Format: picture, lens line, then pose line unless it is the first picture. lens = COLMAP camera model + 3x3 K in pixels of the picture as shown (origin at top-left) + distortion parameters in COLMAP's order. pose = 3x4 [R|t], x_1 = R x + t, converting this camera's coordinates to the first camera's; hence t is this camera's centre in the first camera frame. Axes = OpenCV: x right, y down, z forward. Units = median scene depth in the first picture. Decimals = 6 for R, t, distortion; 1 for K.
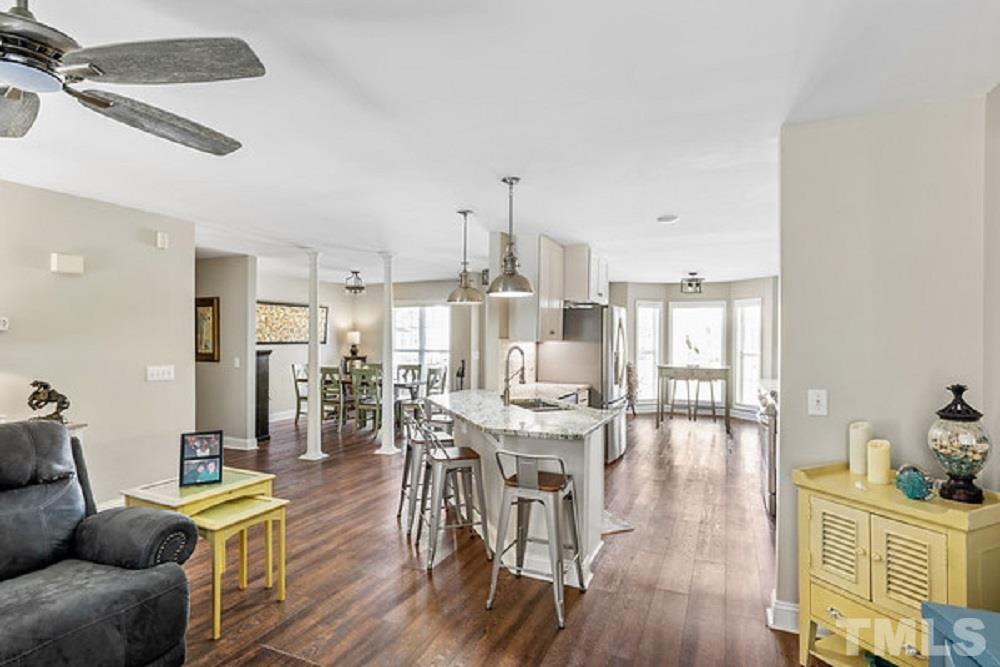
lens RADIAL K [[508.3, 0, 499.4], [0, 508.3, 341.3], [0, 0, 1]] dist [0.007057, 0.000815]
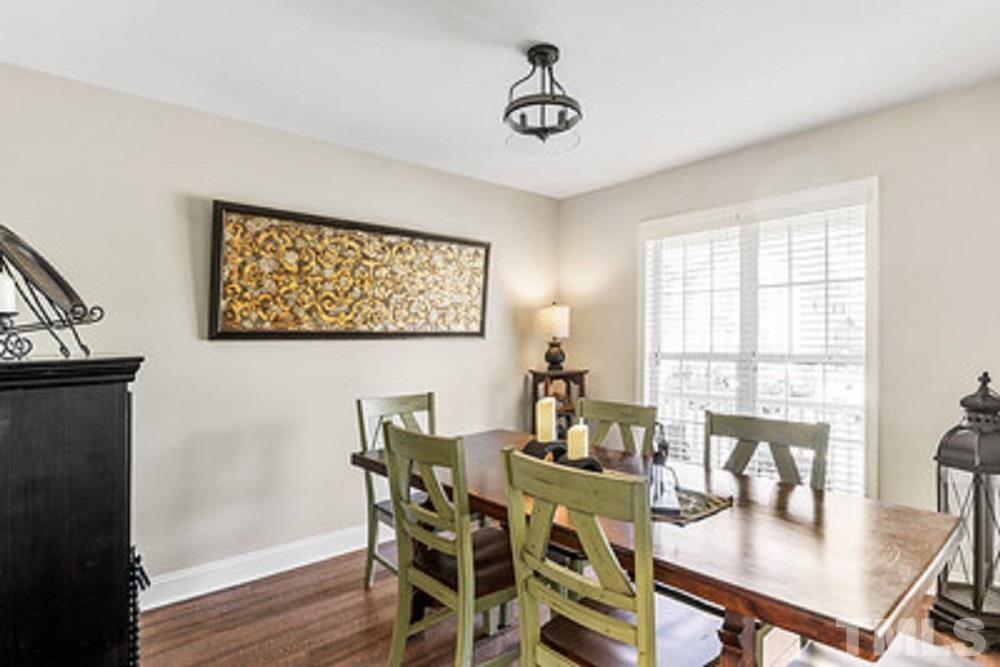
lens RADIAL K [[508.3, 0, 501.7], [0, 508.3, 339.0], [0, 0, 1]] dist [0.007057, 0.000815]
pose [[0.905069, -0.008840, -0.425173, -0.166871], [0.005554, 0.999944, -0.008969, 0.009475], [0.425228, 0.005756, 0.905068, 0.666697]]
